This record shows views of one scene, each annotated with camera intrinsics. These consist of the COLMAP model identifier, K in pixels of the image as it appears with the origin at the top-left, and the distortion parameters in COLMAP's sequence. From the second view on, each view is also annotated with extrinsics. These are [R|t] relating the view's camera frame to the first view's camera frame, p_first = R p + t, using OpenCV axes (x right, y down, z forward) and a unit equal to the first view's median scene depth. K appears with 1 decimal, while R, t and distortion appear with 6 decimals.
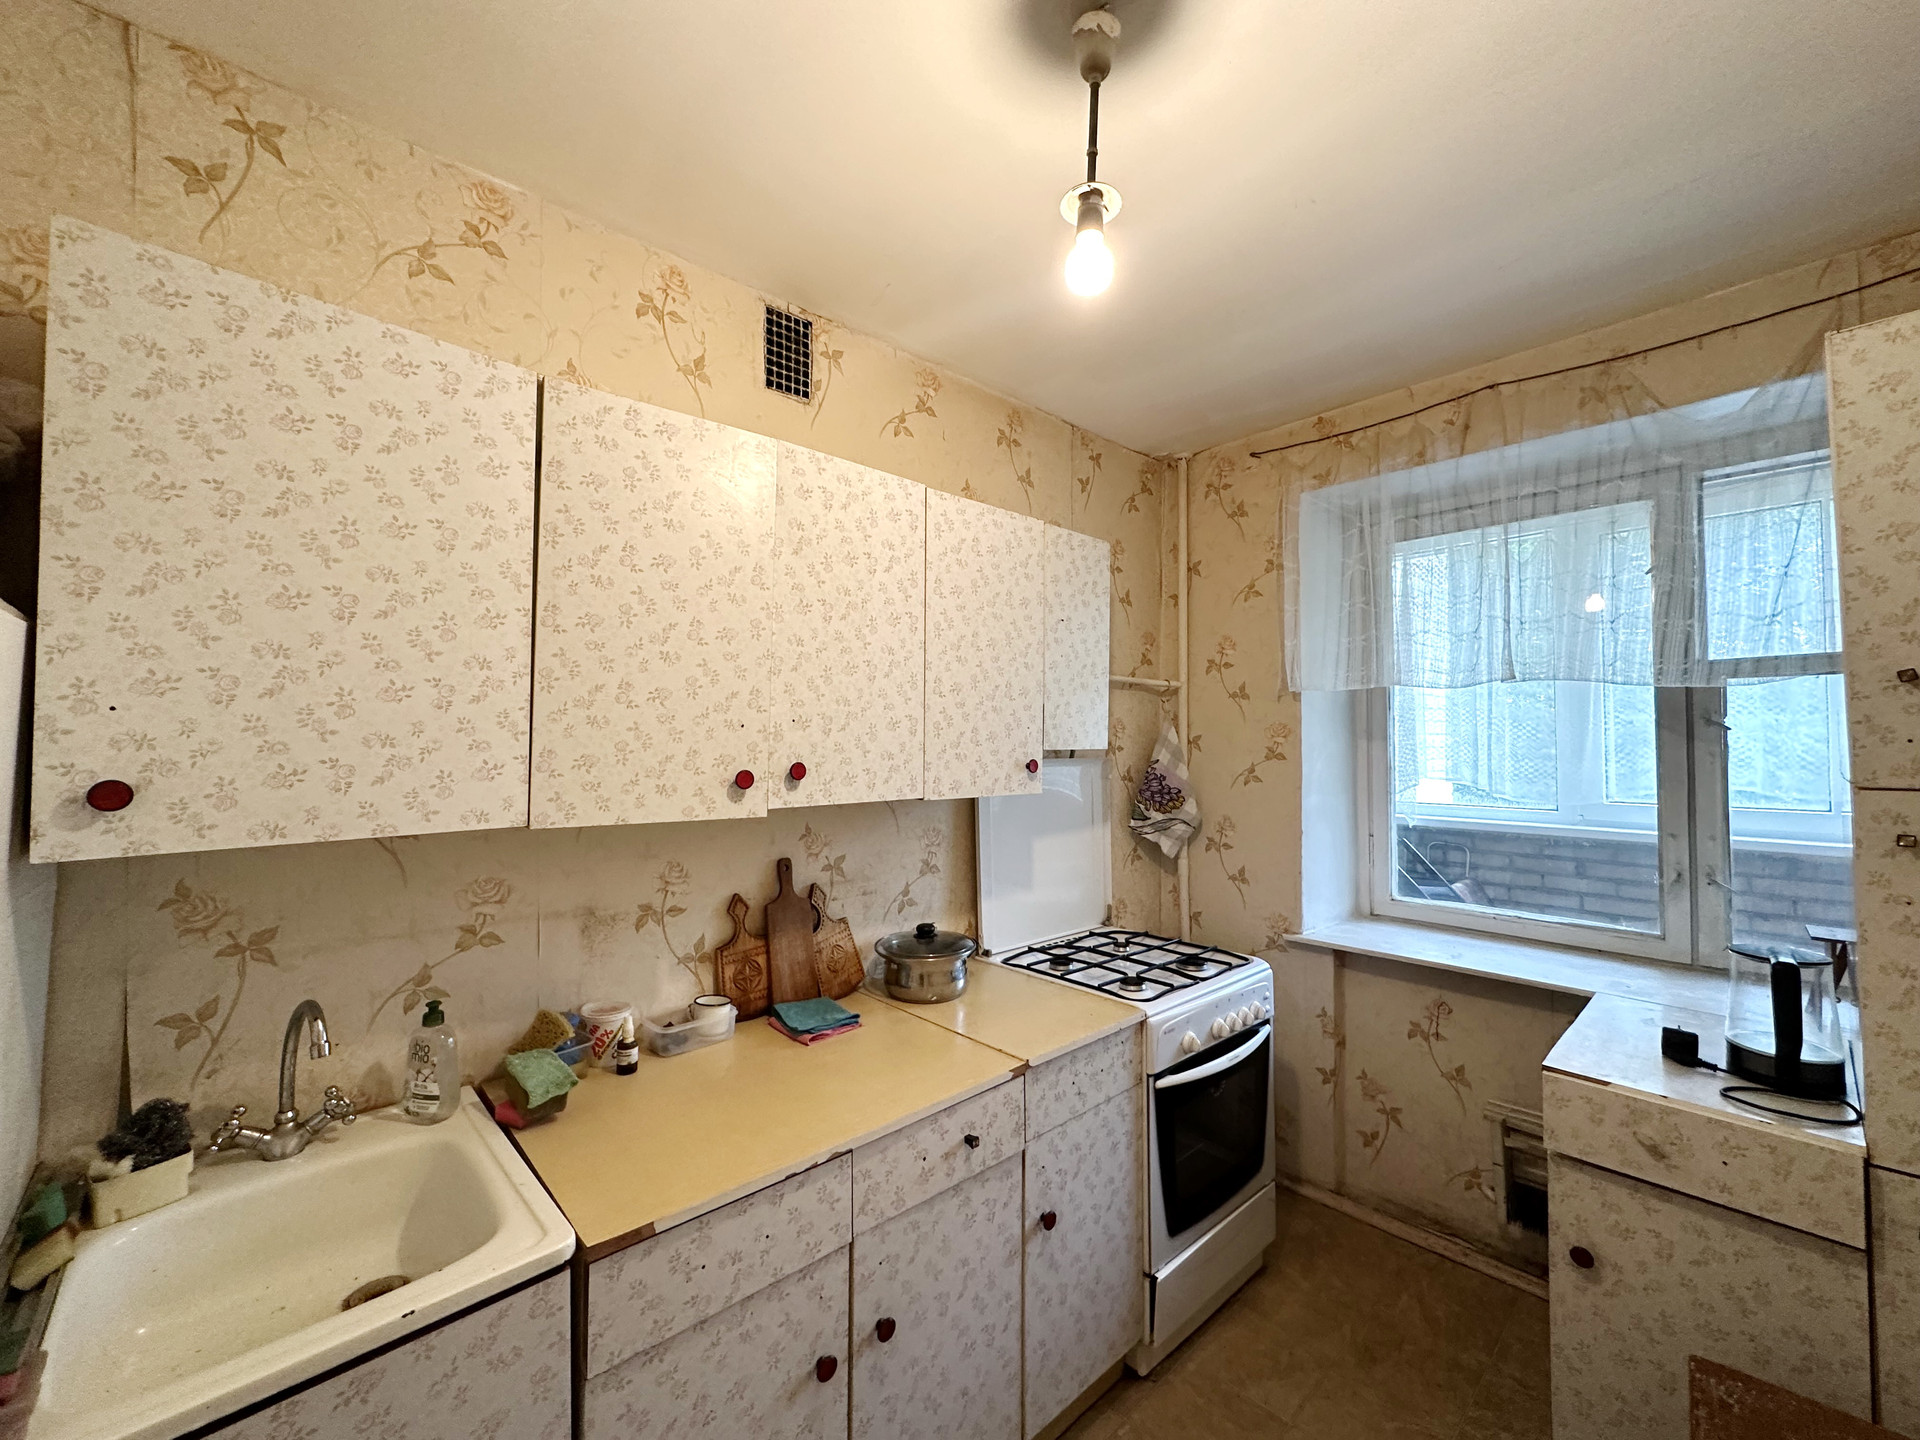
lens RADIAL K [[767.8, 0, 954.8], [0, 767.8, 721.7], [0, 0, 1]] dist [-0.000954, -0.000295]
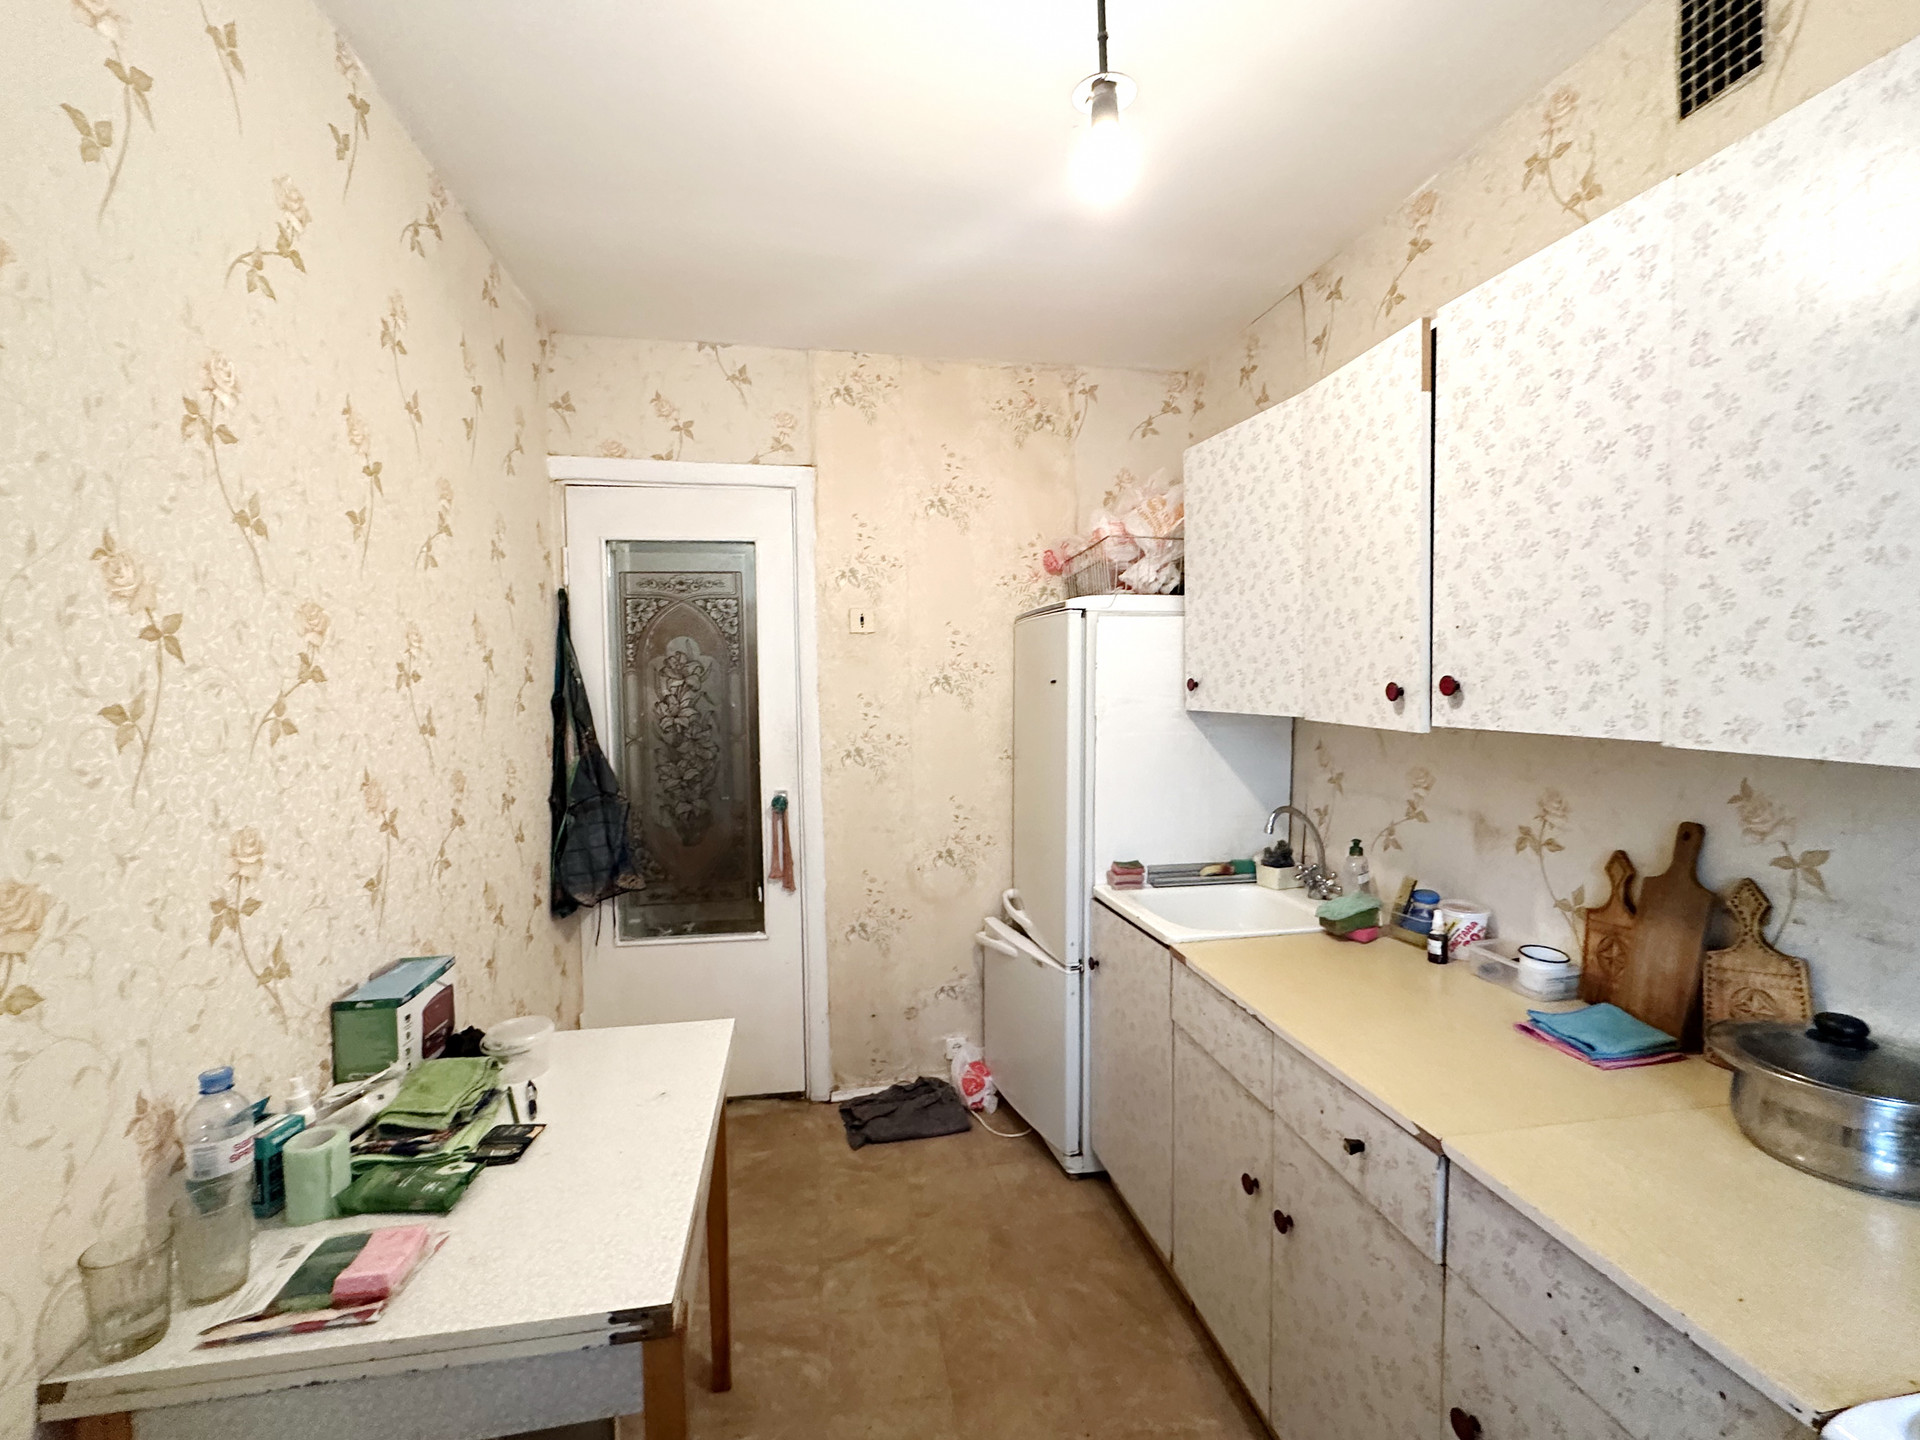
lens RADIAL K [[767.8, 0, 954.8], [0, 767.8, 721.7], [0, 0, 1]] dist [-0.000954, -0.000295]
pose [[-0.514219, 0.053667, -0.855978, 0.742312], [0.028952, 0.998558, 0.045214, 0.044618], [0.857170, -0.001532, -0.515031, 0.870521]]
